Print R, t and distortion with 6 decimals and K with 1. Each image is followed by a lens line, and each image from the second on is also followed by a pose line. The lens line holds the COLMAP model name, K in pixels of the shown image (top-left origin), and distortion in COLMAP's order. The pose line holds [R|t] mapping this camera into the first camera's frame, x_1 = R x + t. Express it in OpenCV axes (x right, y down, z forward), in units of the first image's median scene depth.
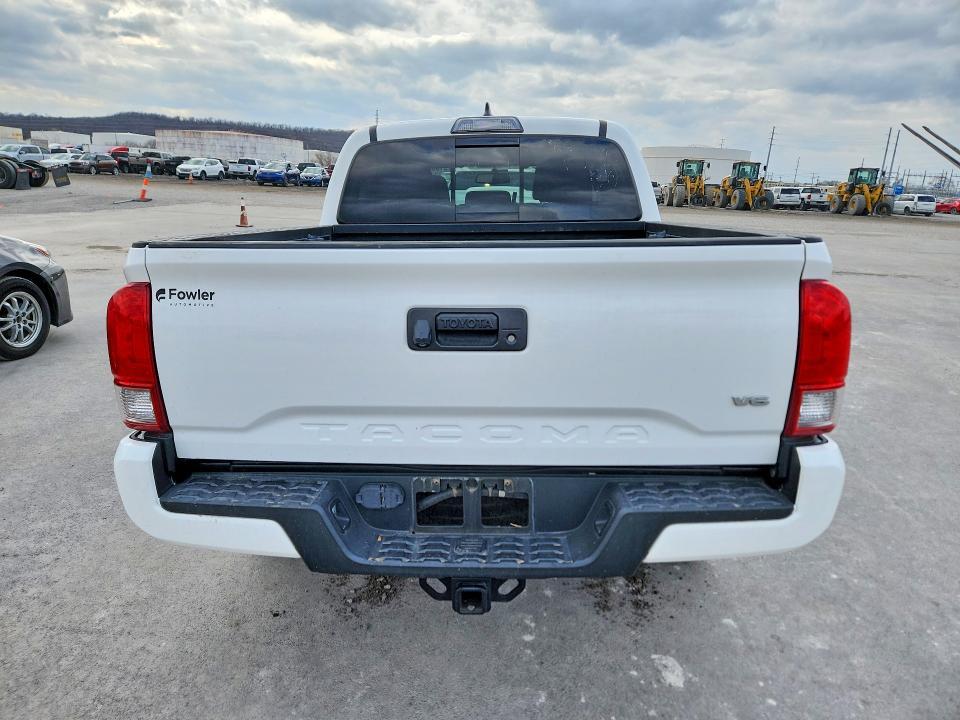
lens RADIAL K [[759.6, 0, 474.1], [0, 759.6, 358.1], [0, 0, 1]] dist [0.009057, -0.002729]
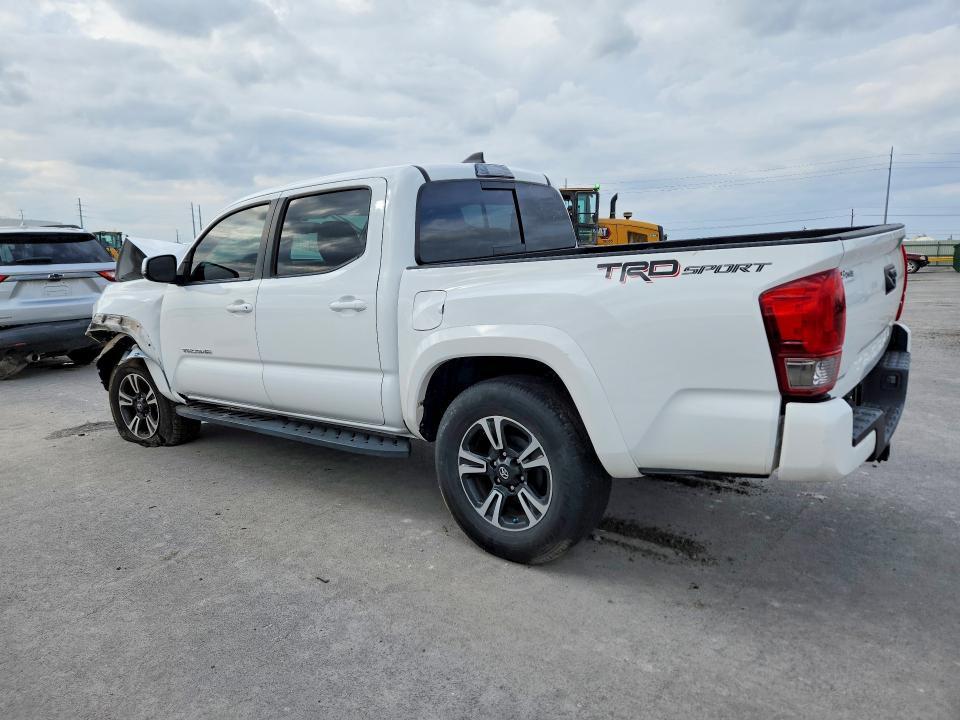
lens RADIAL K [[759.6, 0, 474.1], [0, 759.6, 358.1], [0, 0, 1]] dist [0.009057, -0.002729]
pose [[0.486757, -0.153403, 0.859962, -0.230167], [0.240107, 0.970036, 0.037133, -0.018854], [-0.839891, 0.188408, 0.509005, 0.111041]]
